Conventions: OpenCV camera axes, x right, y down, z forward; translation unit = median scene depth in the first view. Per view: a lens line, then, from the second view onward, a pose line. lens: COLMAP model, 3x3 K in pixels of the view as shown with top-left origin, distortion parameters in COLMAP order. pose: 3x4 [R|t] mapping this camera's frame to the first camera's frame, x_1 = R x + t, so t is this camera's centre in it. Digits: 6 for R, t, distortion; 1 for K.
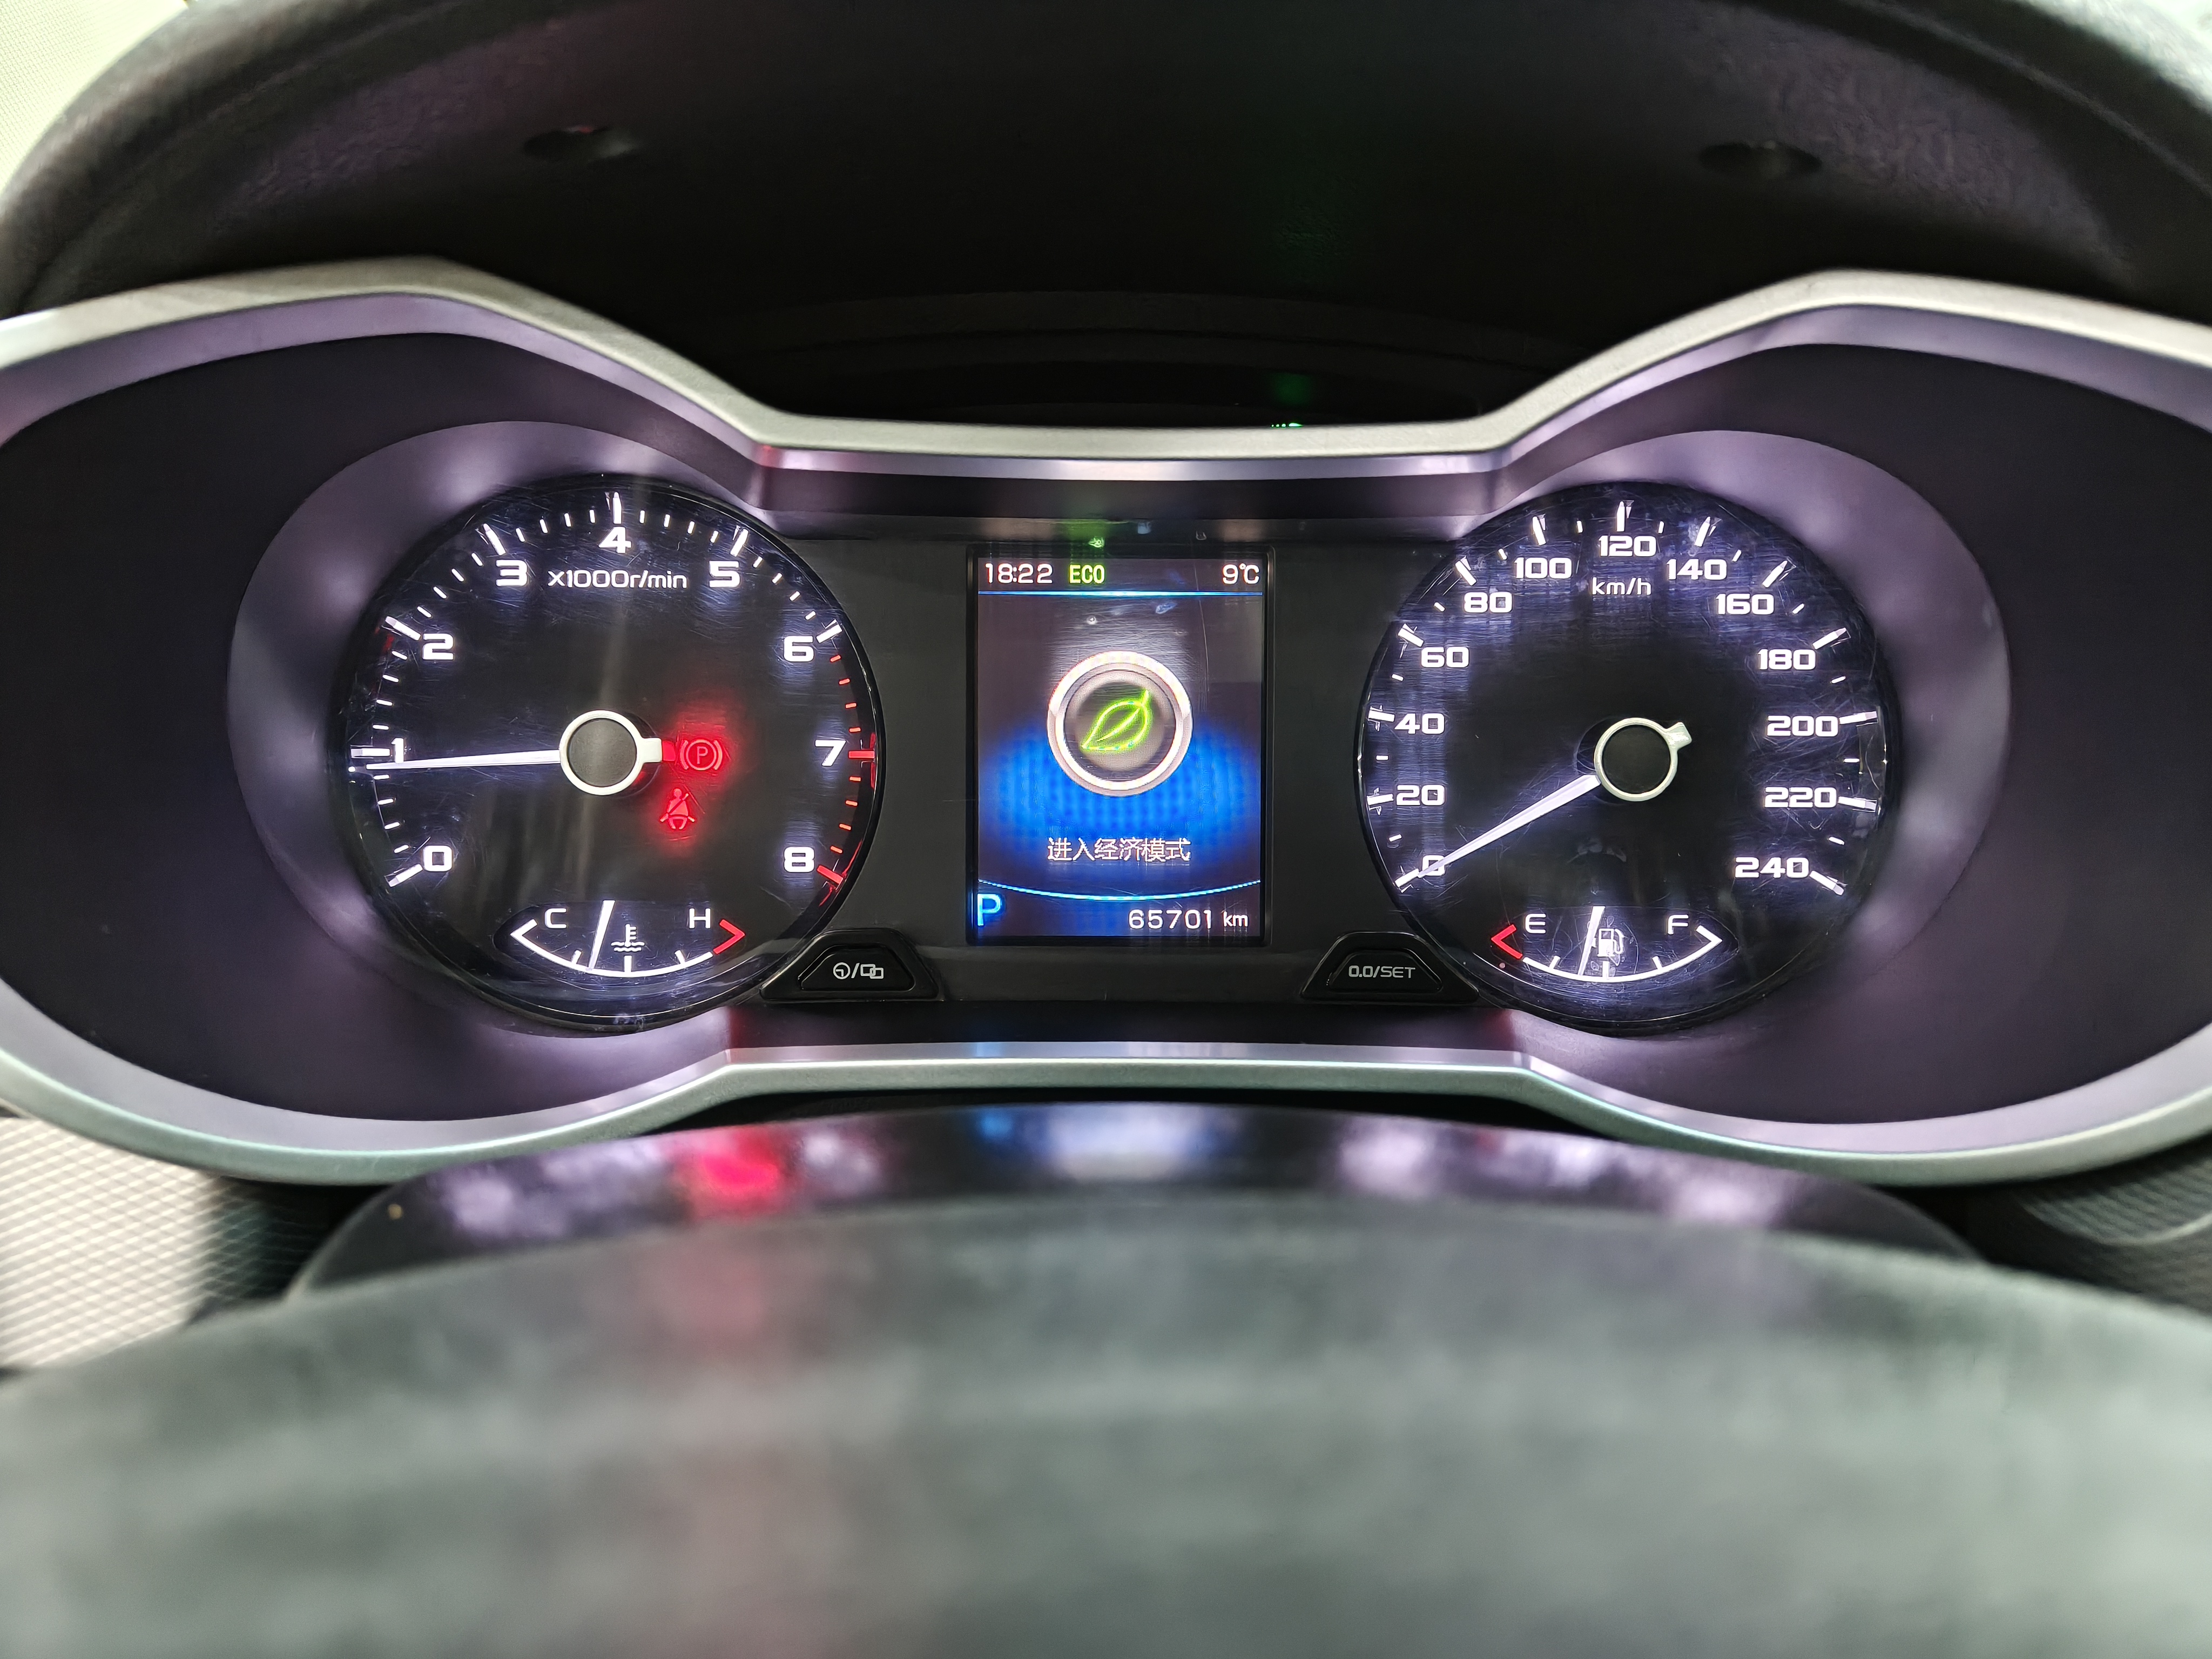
lens RADIAL K [[1534.1, 0, 1113.1], [0, 1534.1, 849.2], [0, 0, 1]] dist [0.015442, -0.004764]
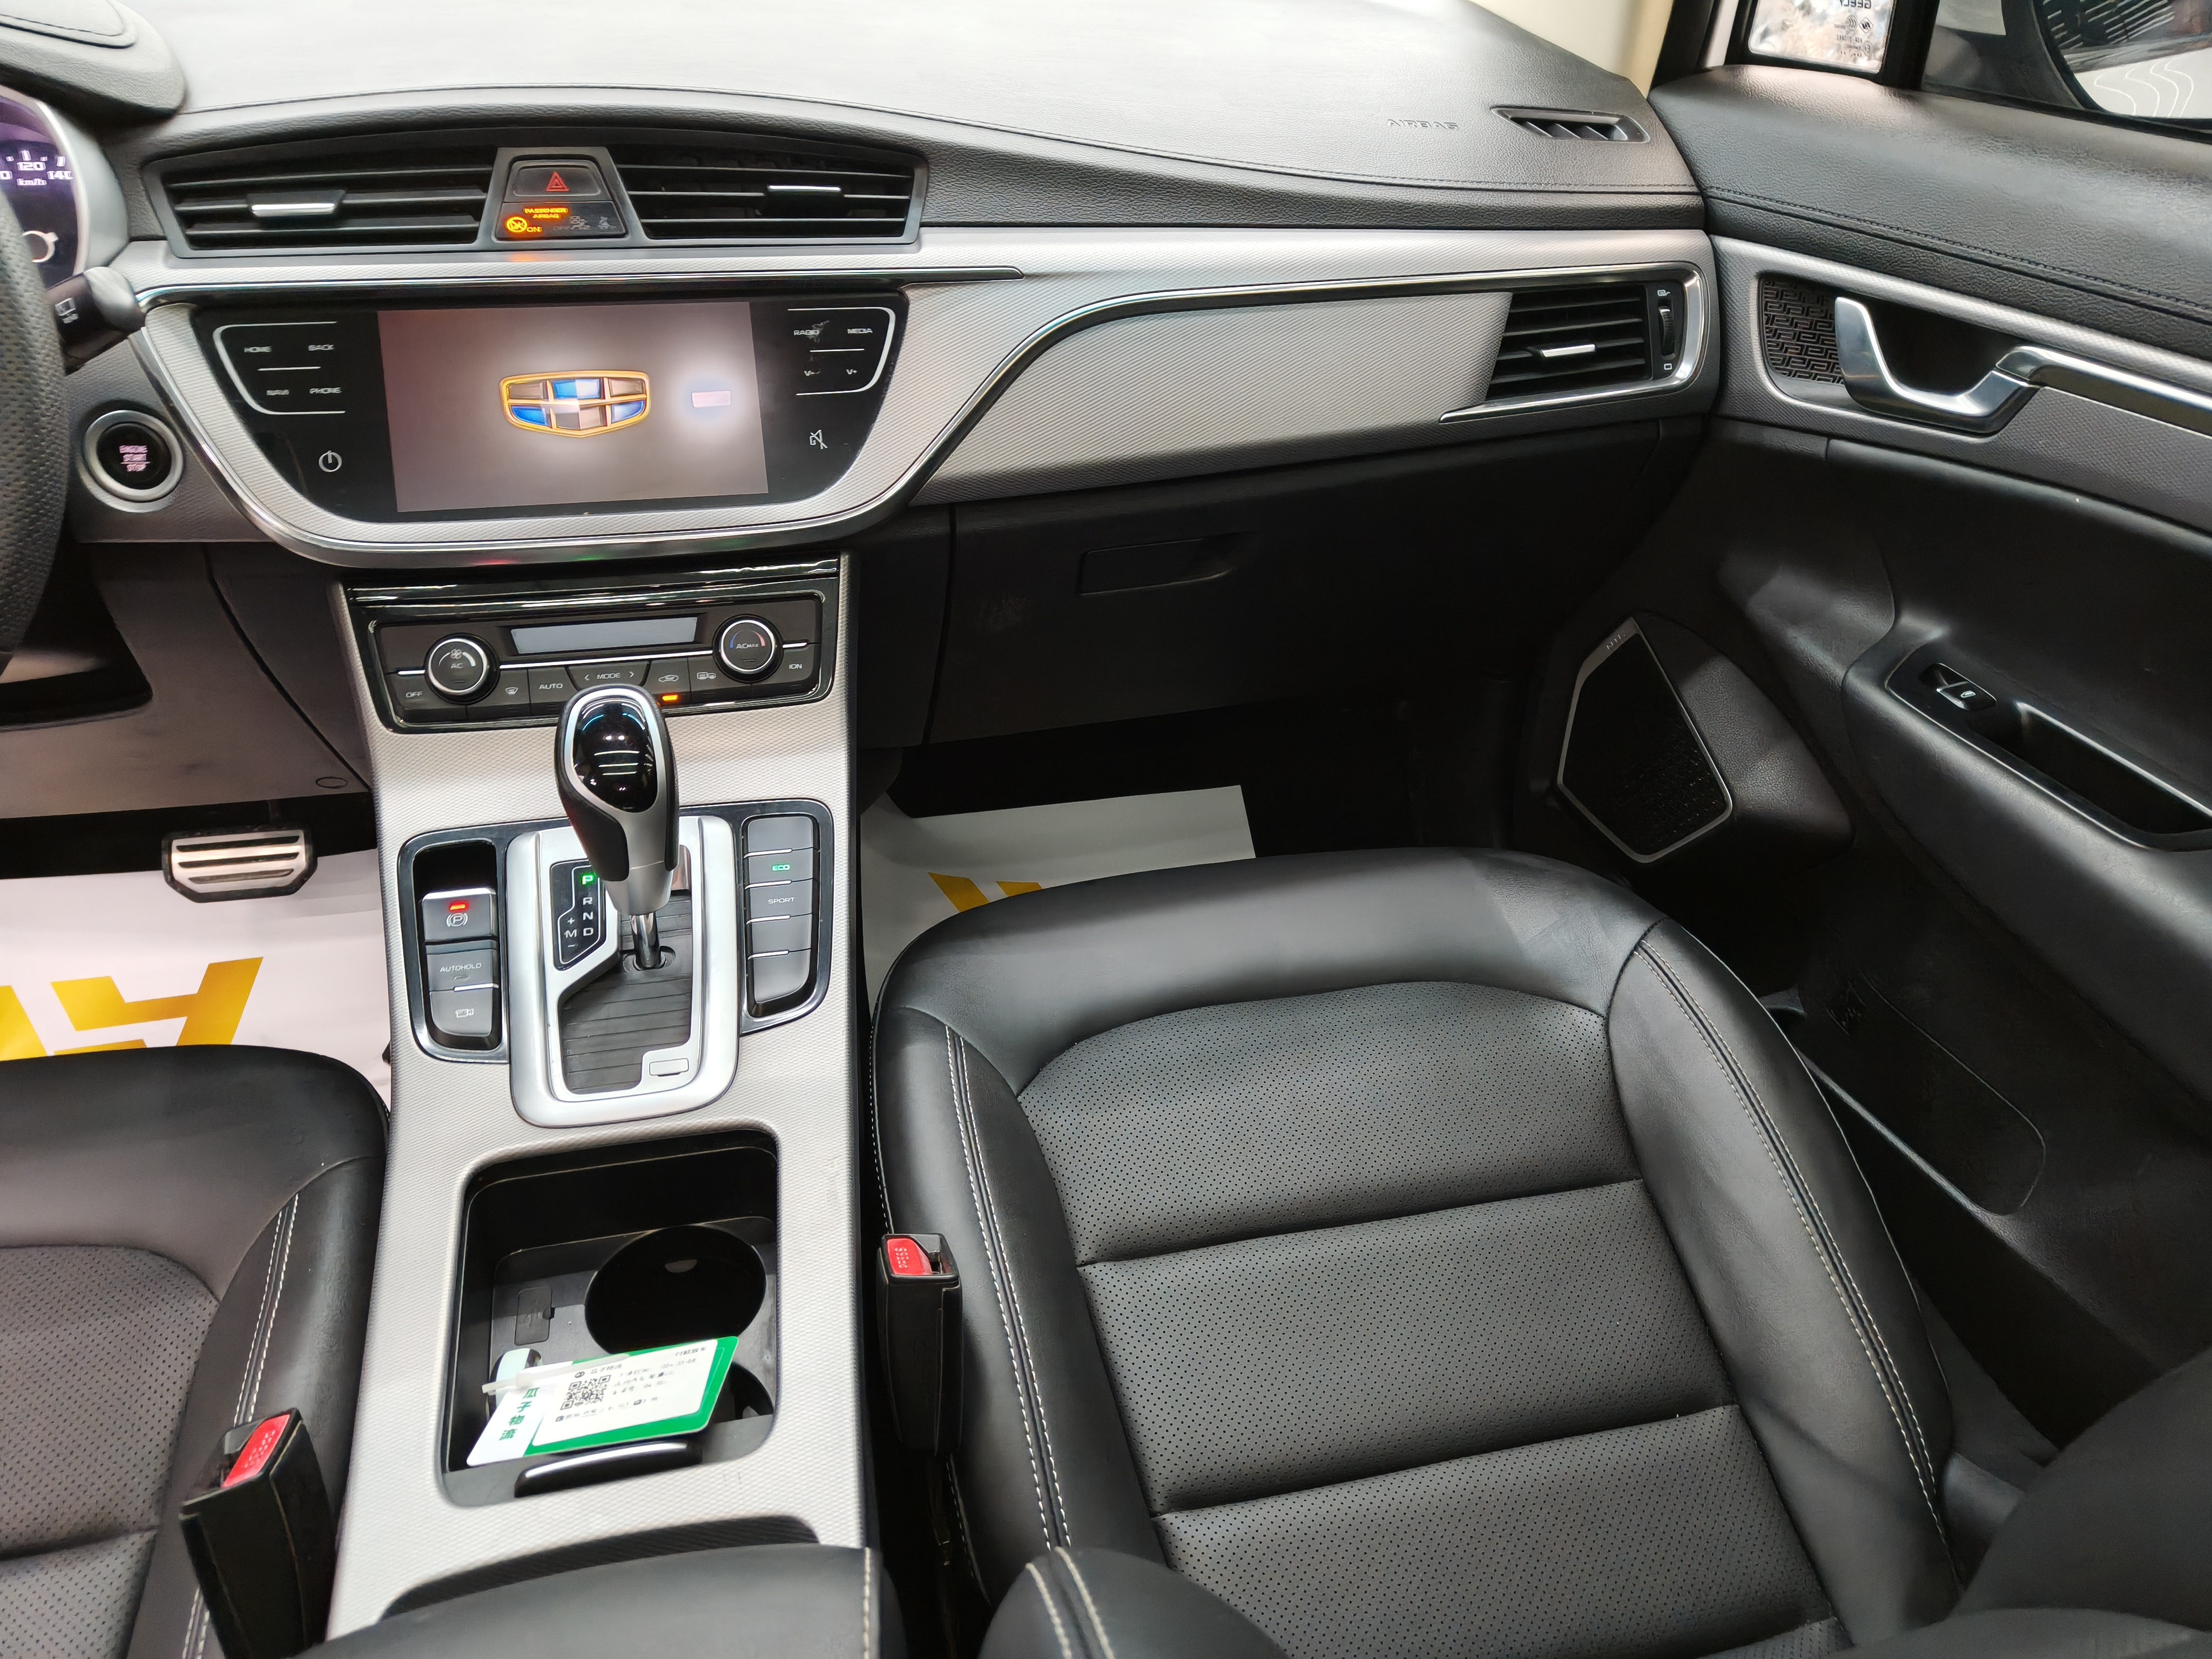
lens RADIAL K [[1541.3, 0, 1106.0], [0, 1541.3, 829.5], [0, 0, 1]] dist [0.013378, -0.001784]
pose [[0.977353, -0.096260, 0.188454, 1.563211], [0.053901, 0.974419, 0.218180, 0.450203], [-0.204635, -0.203081, 0.957540, -2.263731]]
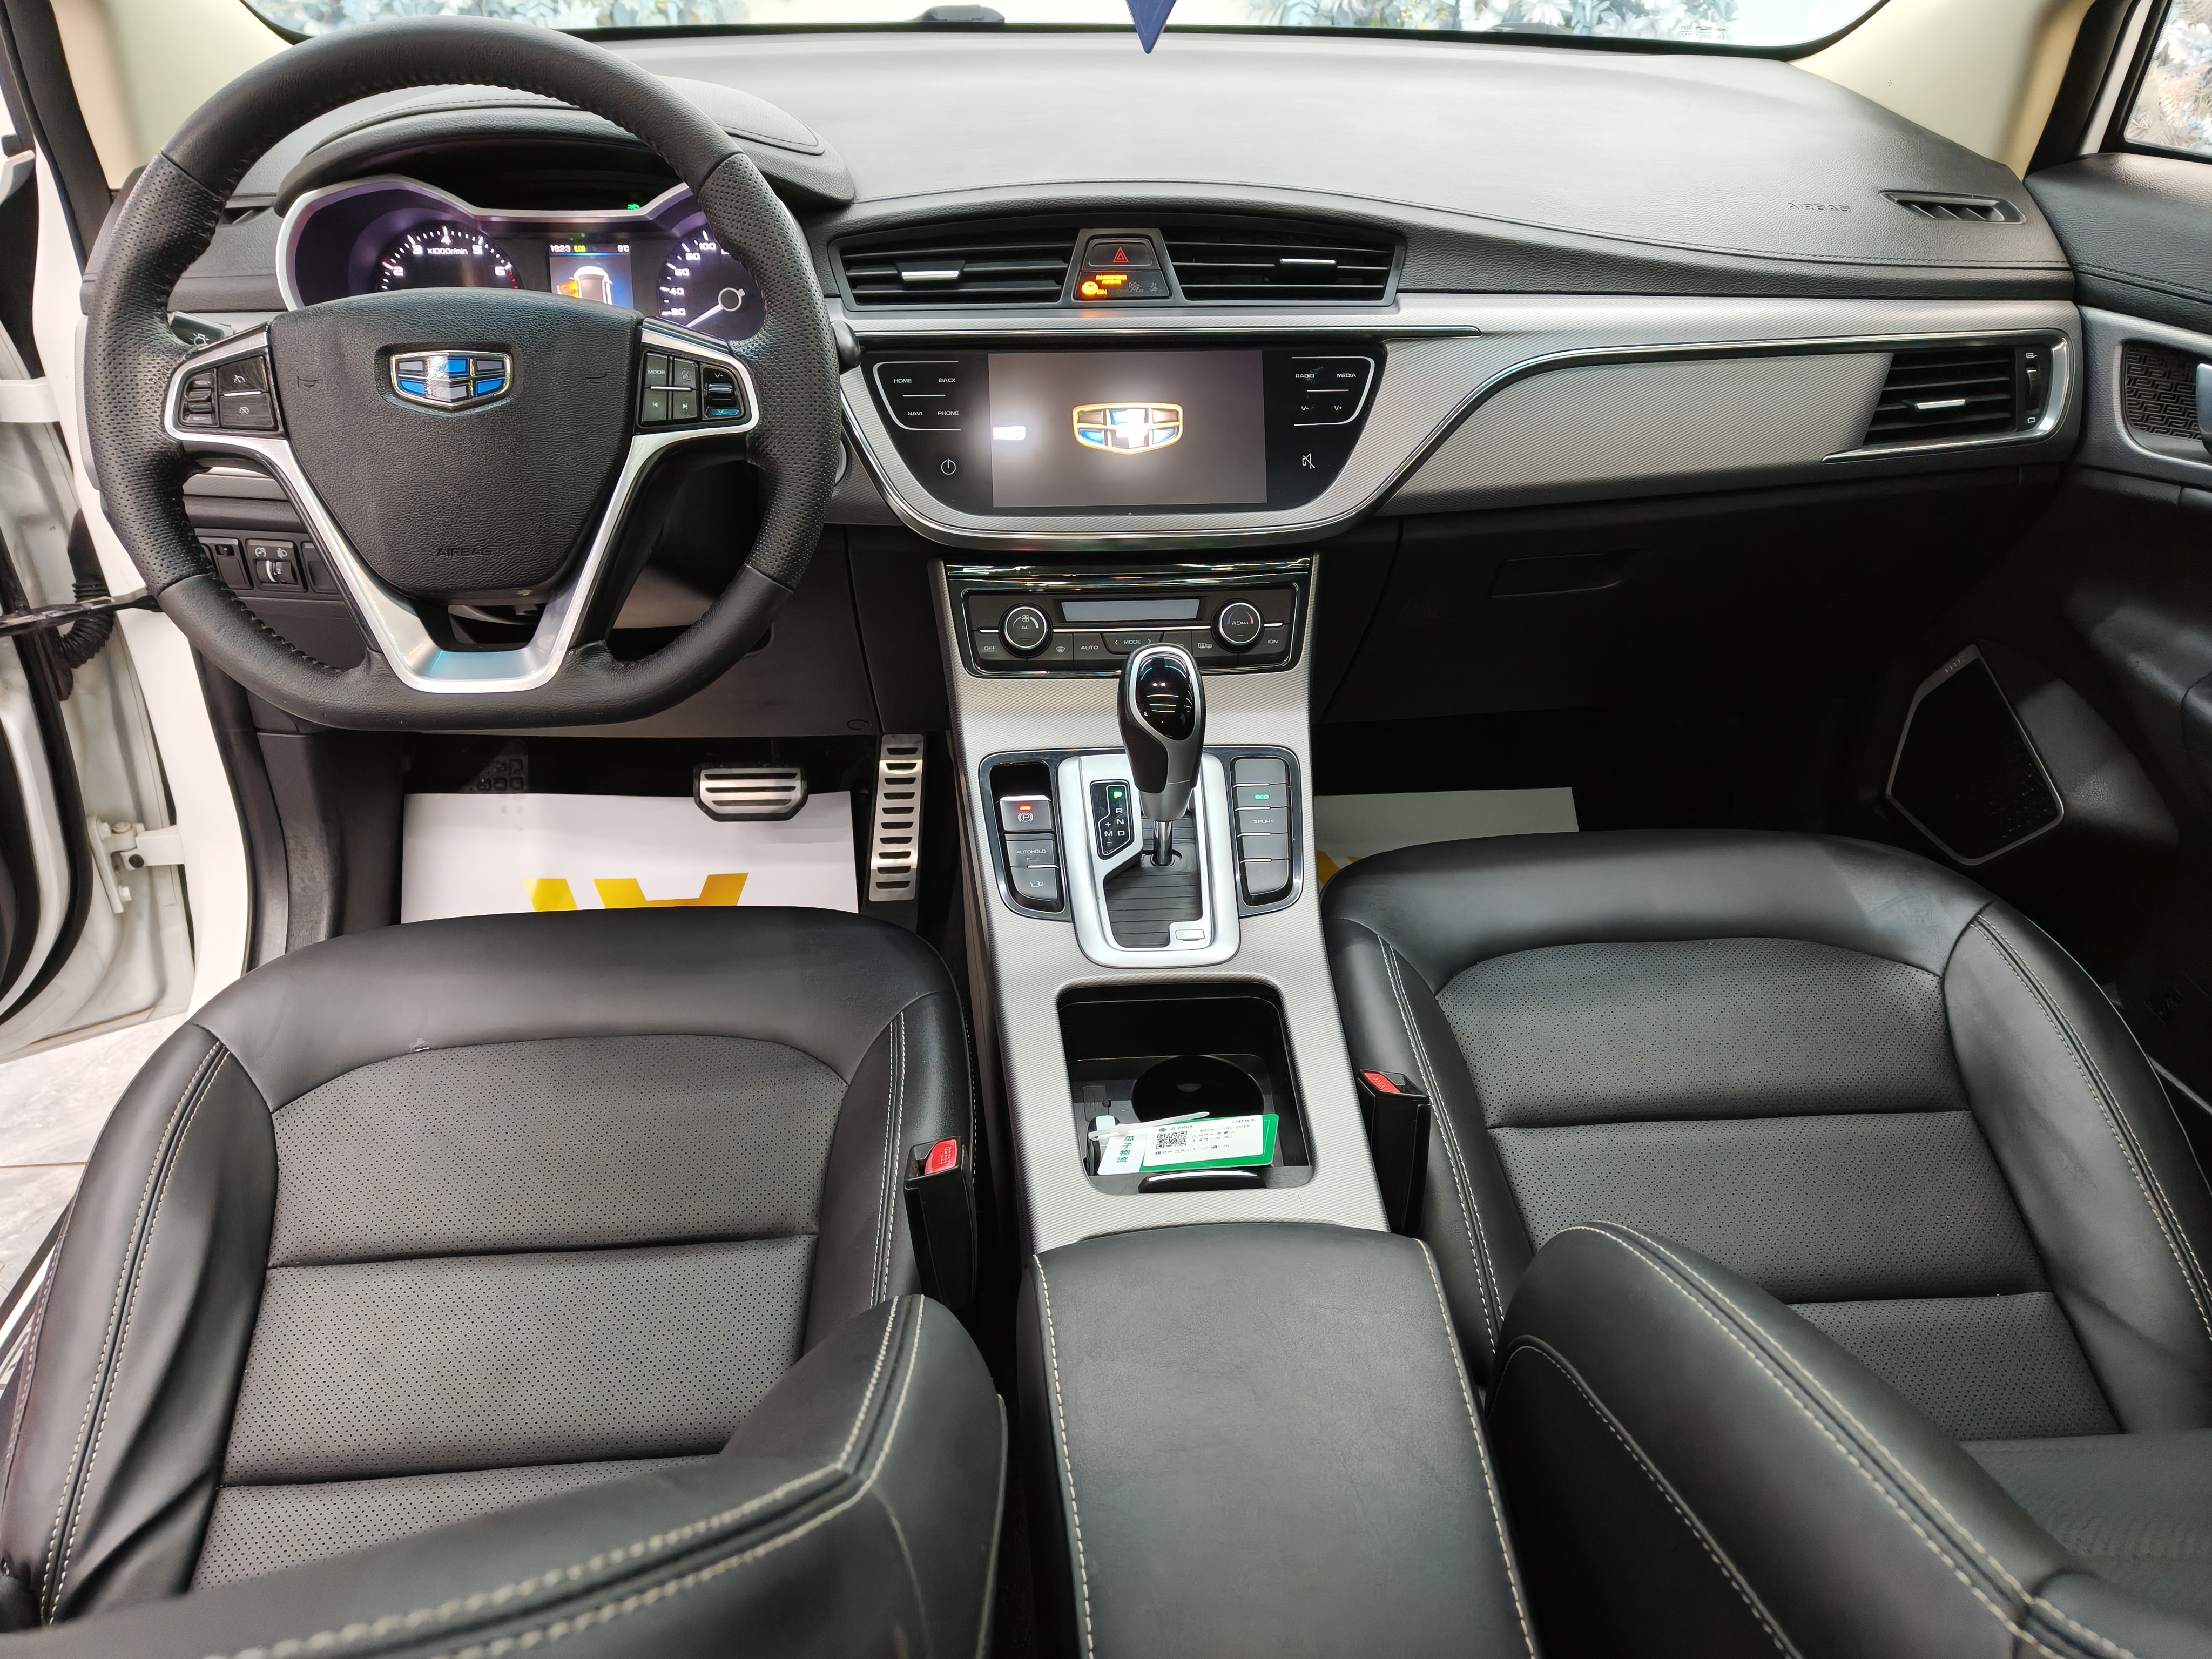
lens RADIAL K [[1534.1, 0, 1113.1], [0, 1534.1, 849.2], [0, 0, 1]] dist [0.015442, -0.004764]
pose [[0.998354, -0.028744, 0.049623, 1.015041], [0.018008, 0.978681, 0.204594, 0.484762], [-0.054446, -0.203364, 0.977588, -2.898342]]
